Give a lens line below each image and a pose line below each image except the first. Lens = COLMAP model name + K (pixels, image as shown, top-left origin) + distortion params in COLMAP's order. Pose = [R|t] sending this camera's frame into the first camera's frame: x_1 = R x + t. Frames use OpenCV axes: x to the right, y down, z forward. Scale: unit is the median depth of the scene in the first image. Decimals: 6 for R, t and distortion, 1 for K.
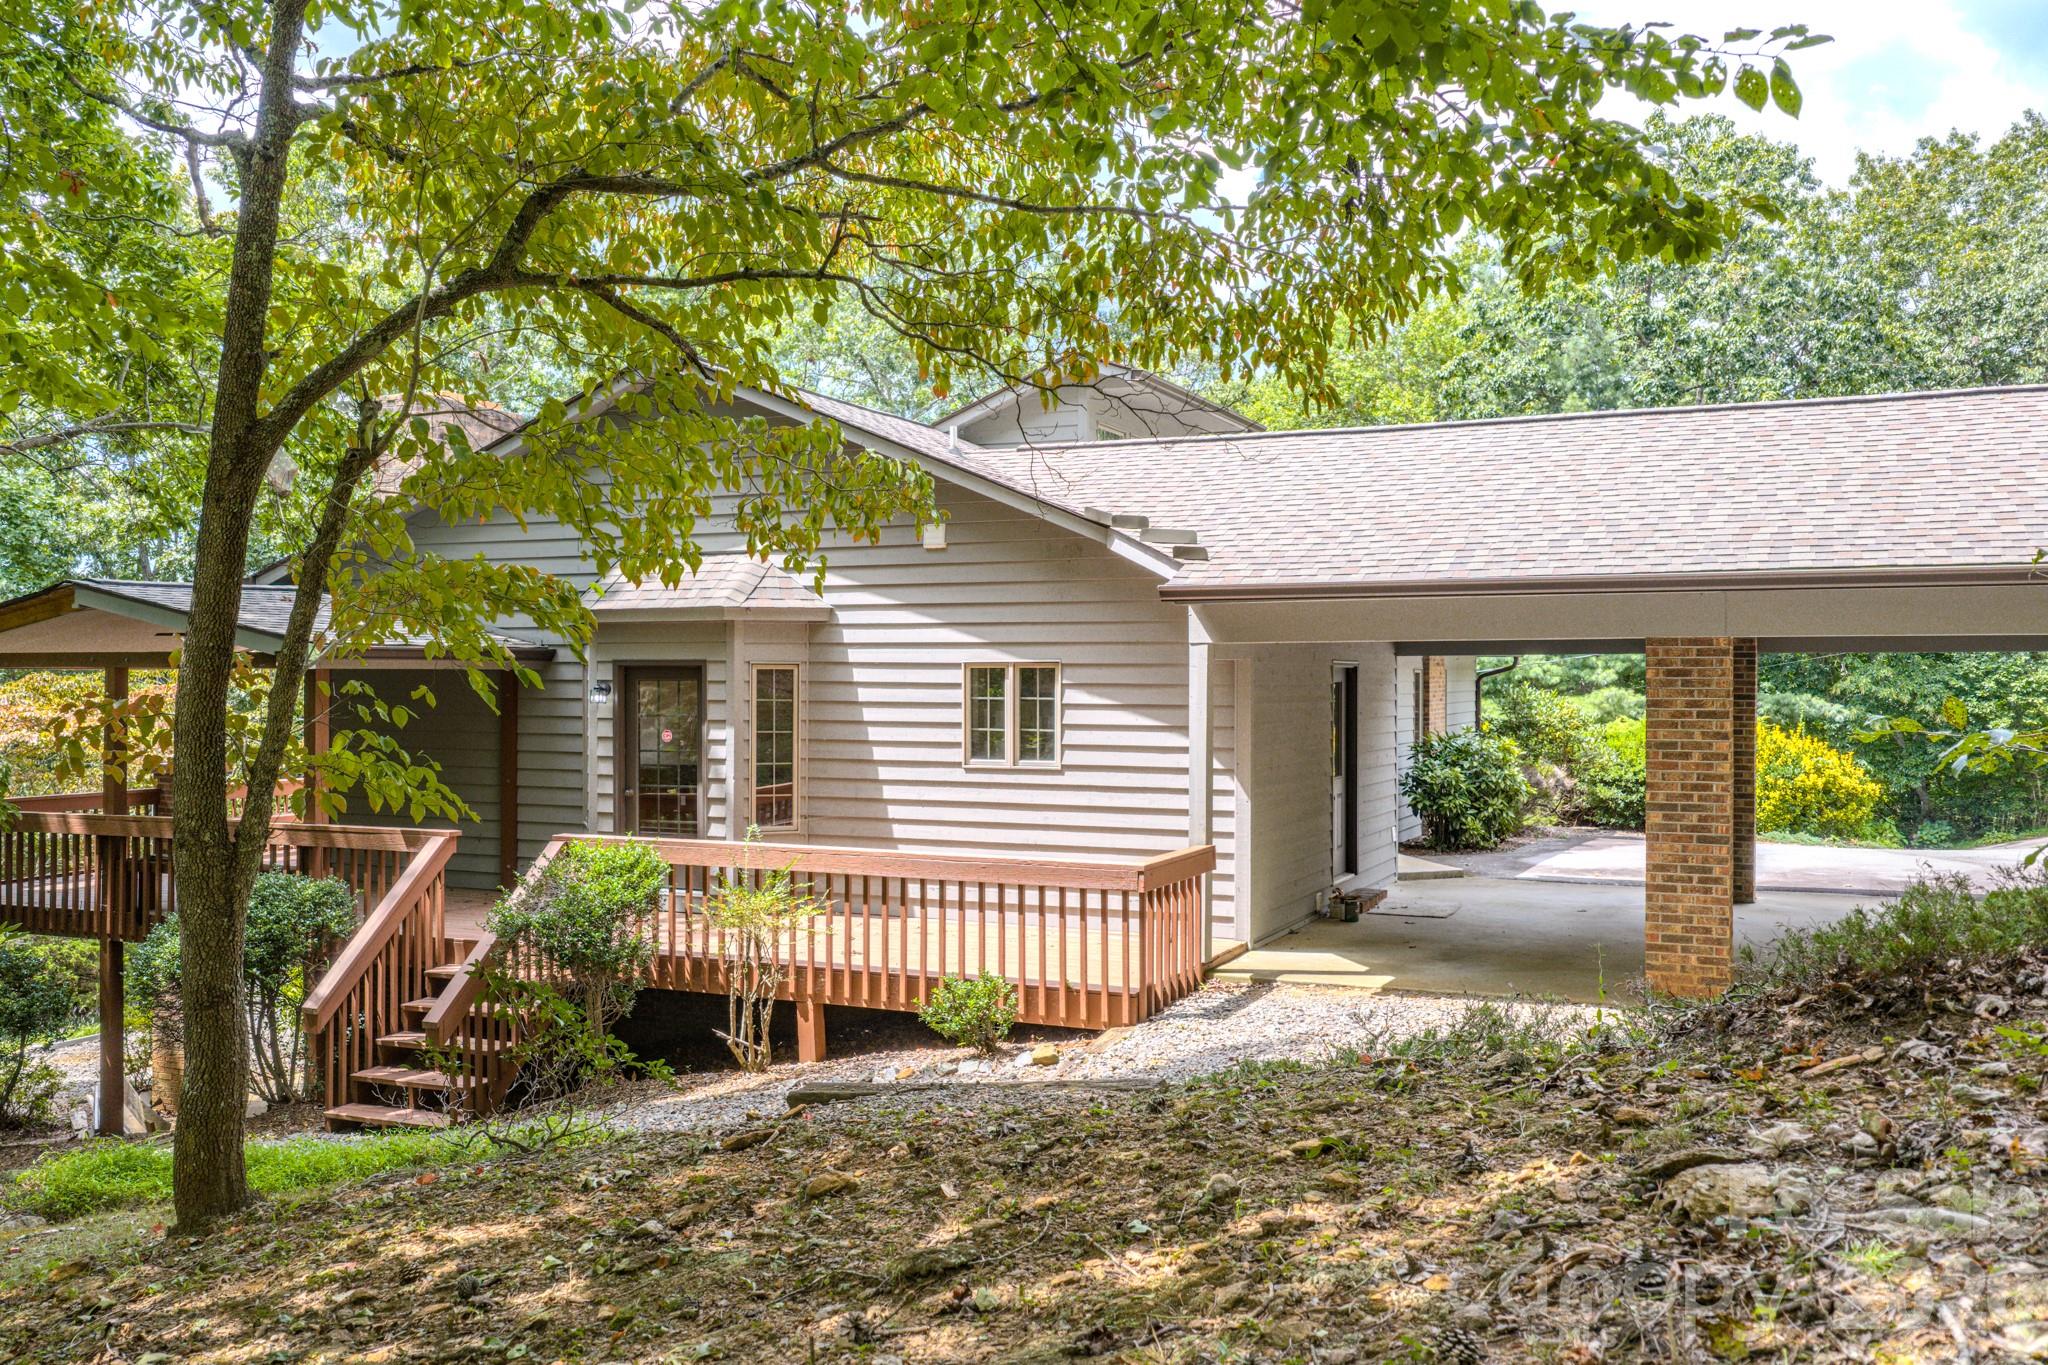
lens RADIAL K [[1731.0, 0, 1023.9], [0, 1731.0, 679.5], [0, 0, 1]] dist [0.011781, -0.004143]
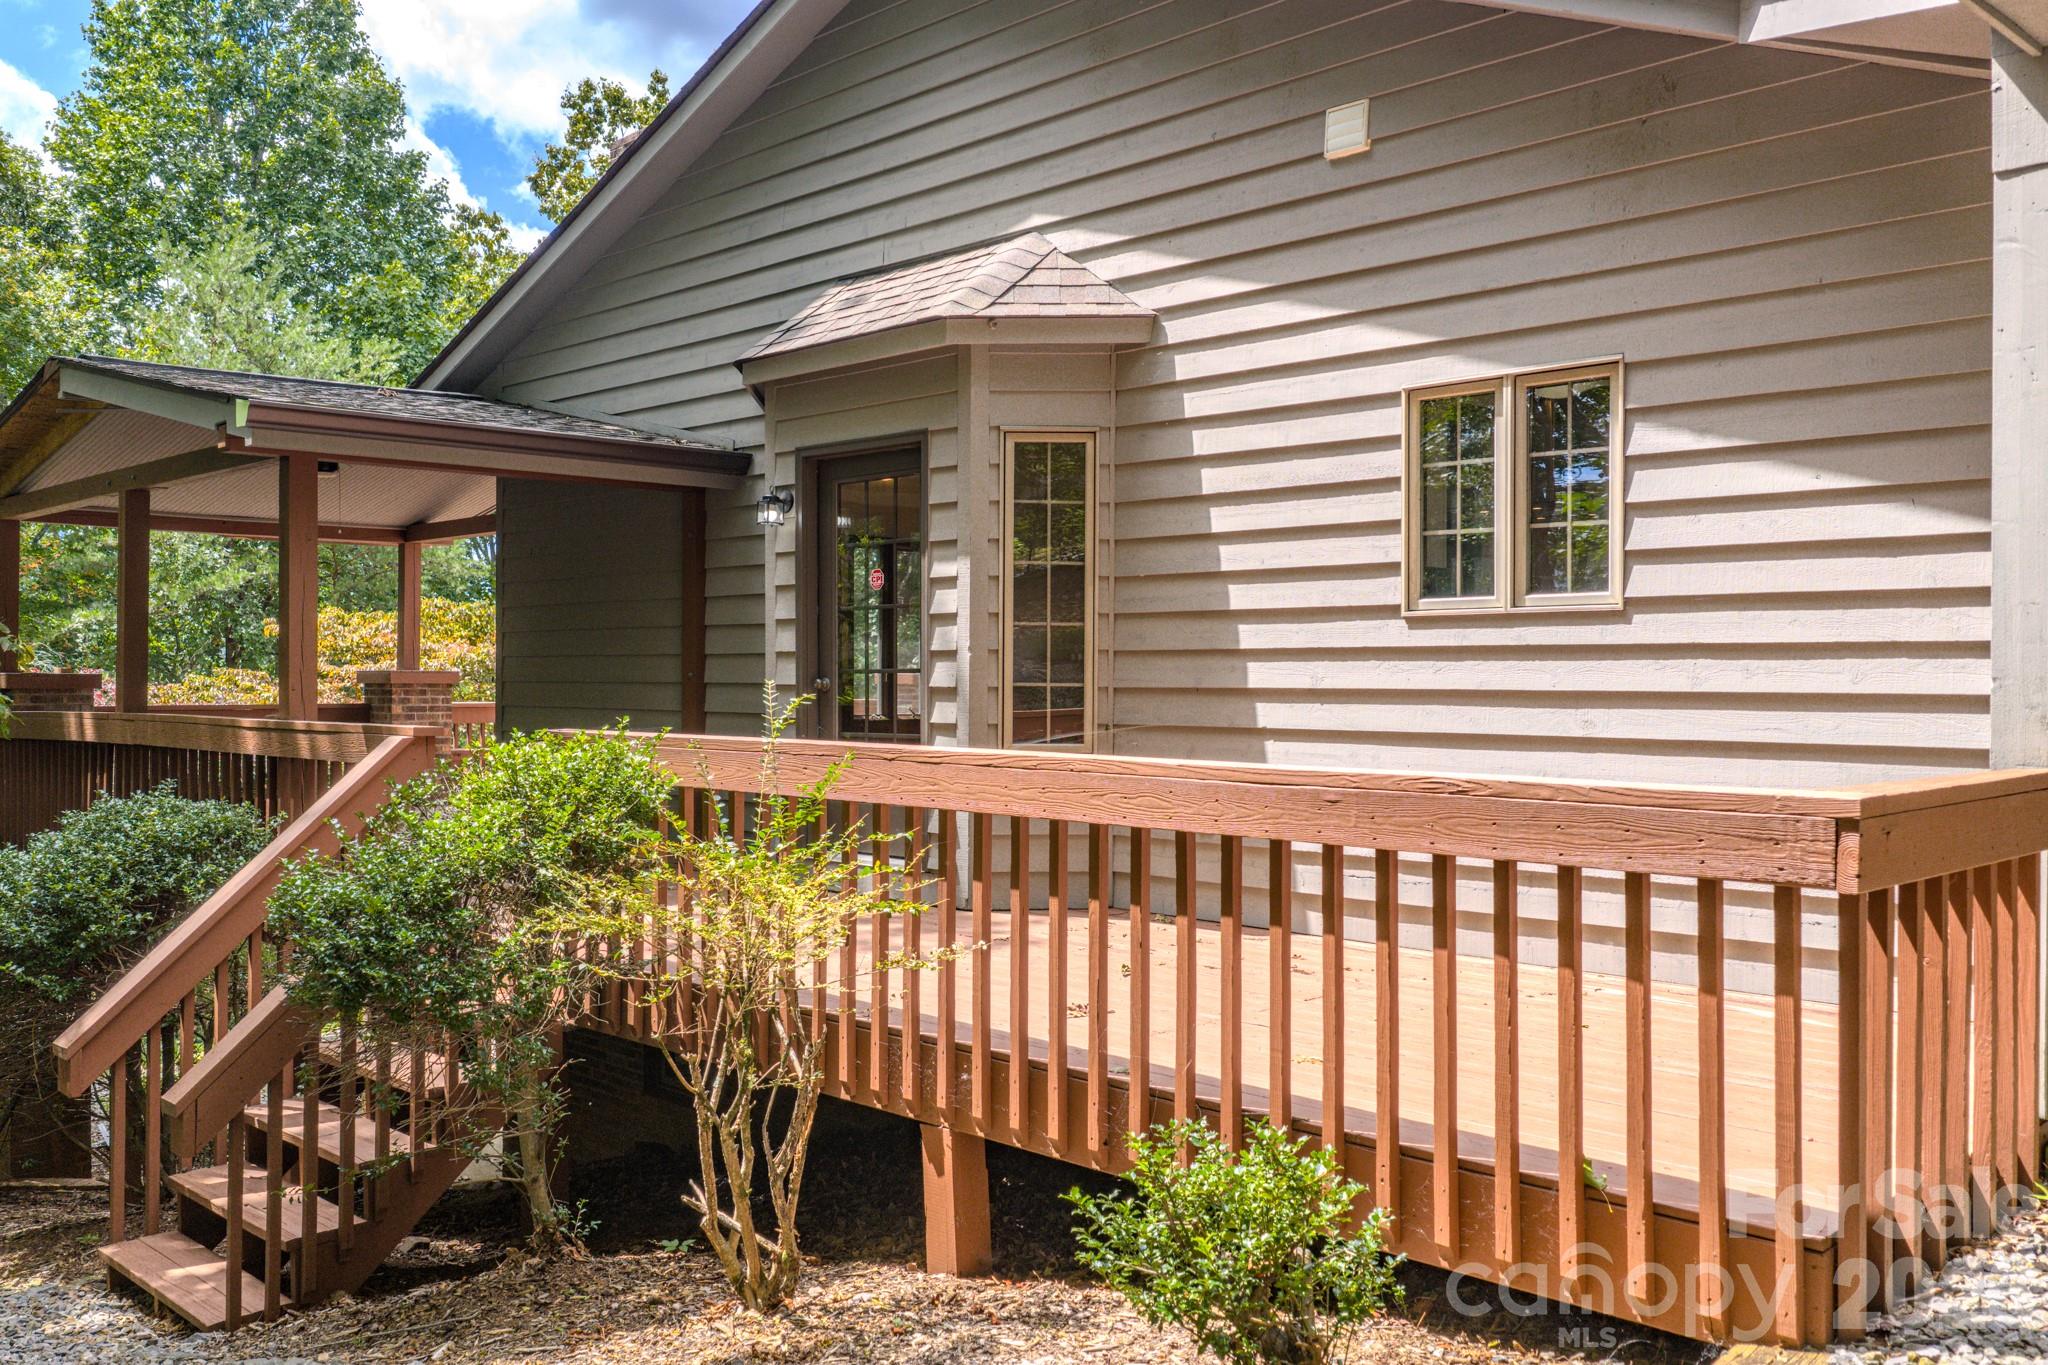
lens RADIAL K [[1731.0, 0, 1020.4], [0, 1731.0, 683.9], [0, 0, 1]] dist [0.011781, -0.004143]
pose [[0.937750, 0.003745, -0.347291, 0.030110], [-0.002894, 0.999991, 0.002970, 0.067869], [0.347299, -0.001780, 0.937753, 0.527894]]
